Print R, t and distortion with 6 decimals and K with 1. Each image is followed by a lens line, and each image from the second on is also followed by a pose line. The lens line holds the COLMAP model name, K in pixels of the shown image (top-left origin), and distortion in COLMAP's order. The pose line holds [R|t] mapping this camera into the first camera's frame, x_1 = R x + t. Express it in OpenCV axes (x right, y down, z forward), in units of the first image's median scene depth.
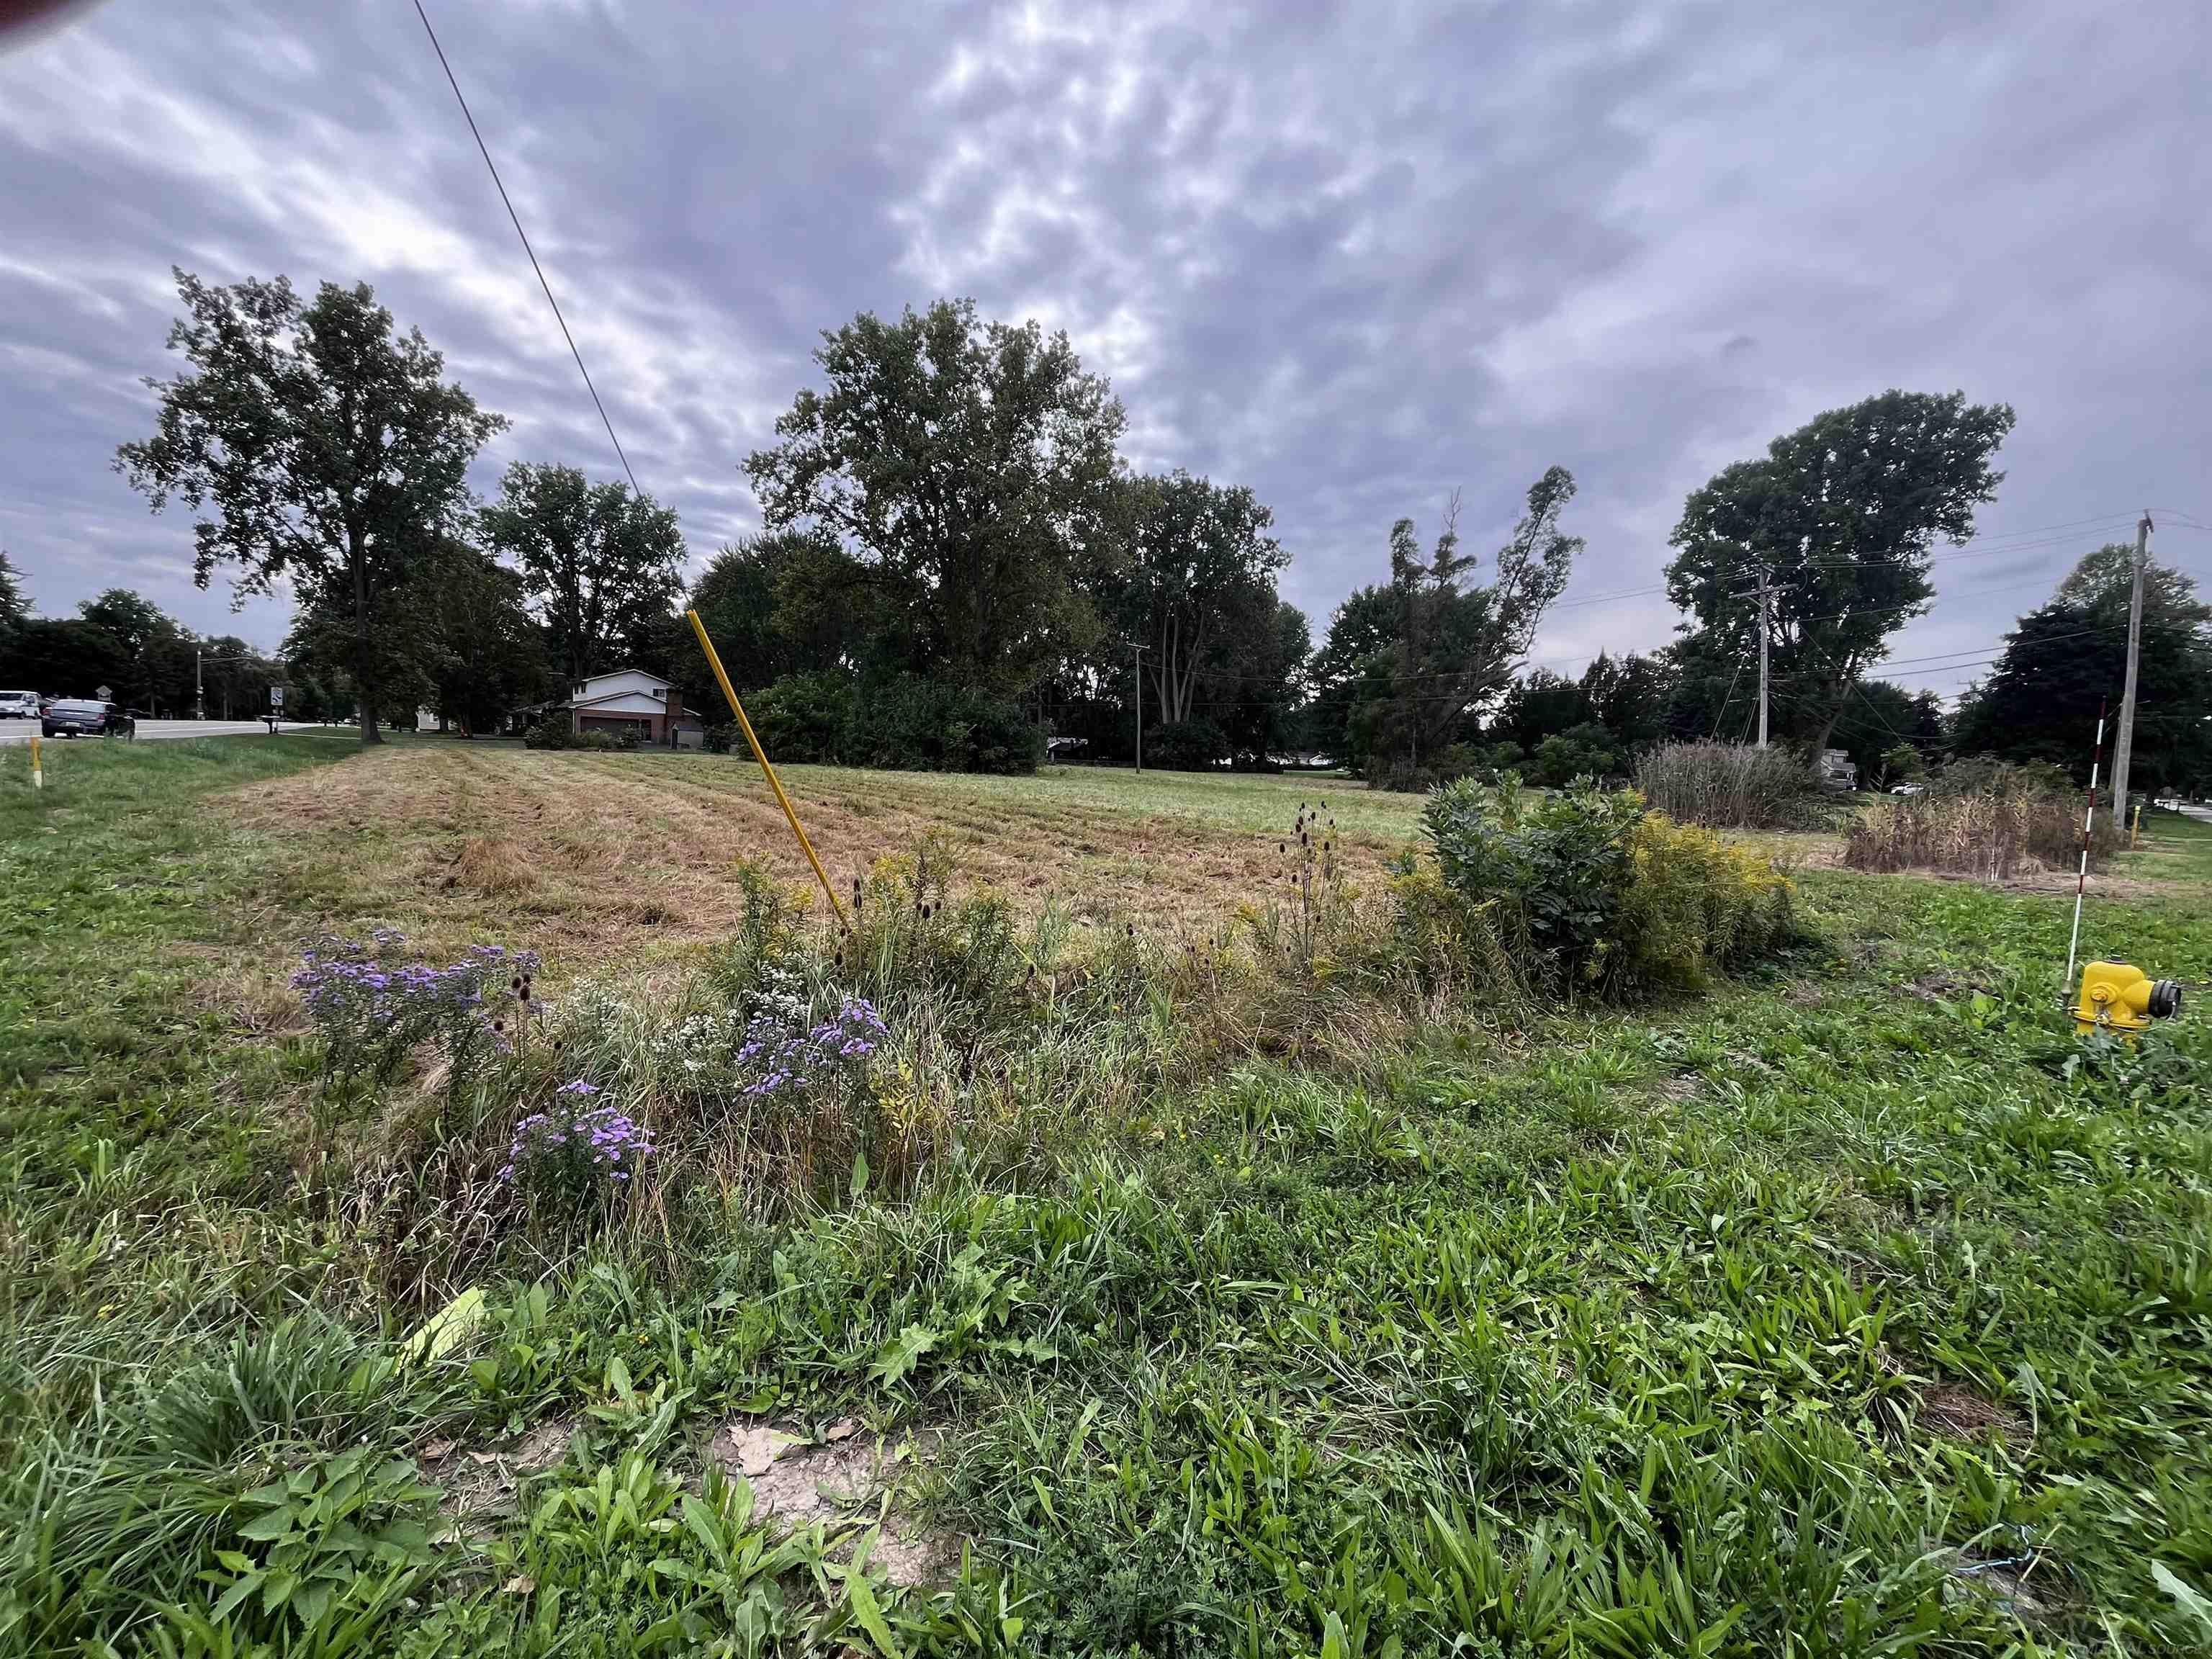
lens RADIAL K [[887.1, 0, 1087.1], [0, 887.1, 811.8], [0, 0, 1]] dist [-0.009002, 0.001114]
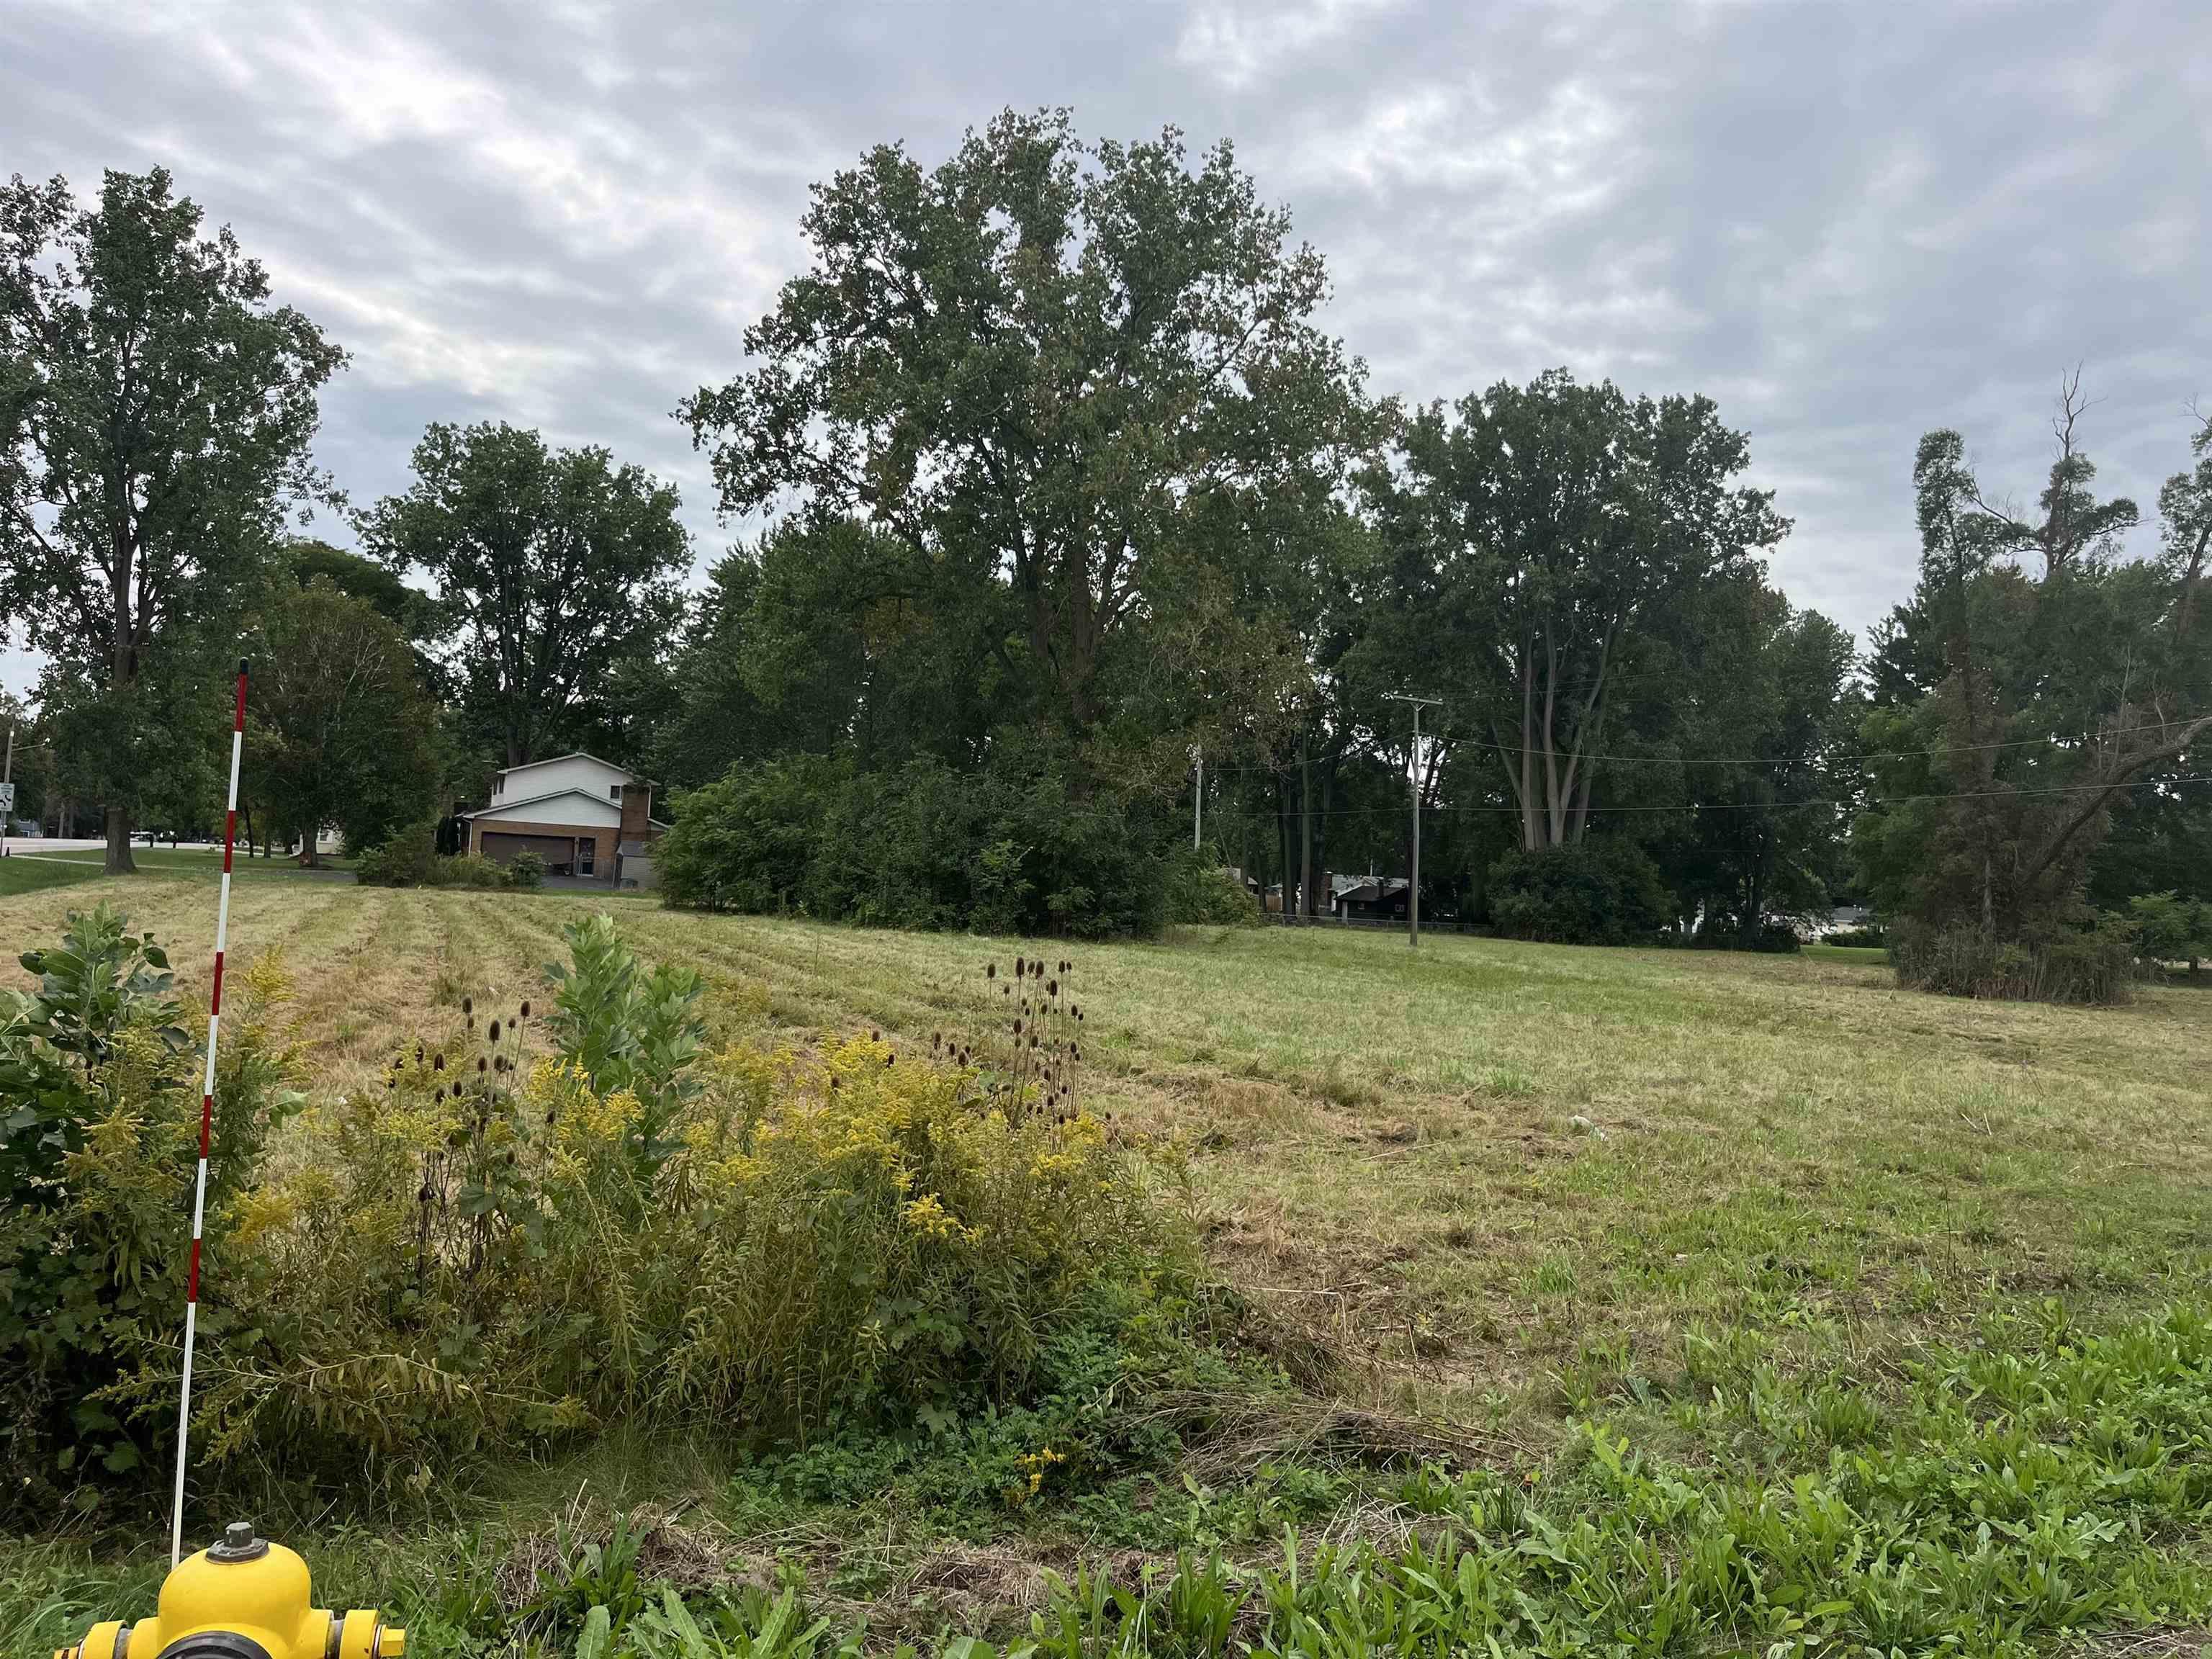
lens RADIAL K [[1659.0, 0, 1109.3], [0, 1659.0, 832.0], [0, 0, 1]] dist [0.052005, -0.078646]
pose [[0.971326, 0.001550, -0.237748, 0.108841], [-0.027756, 0.993880, -0.106918, 0.000005], [0.236127, 0.110452, 0.965425, 0.019724]]
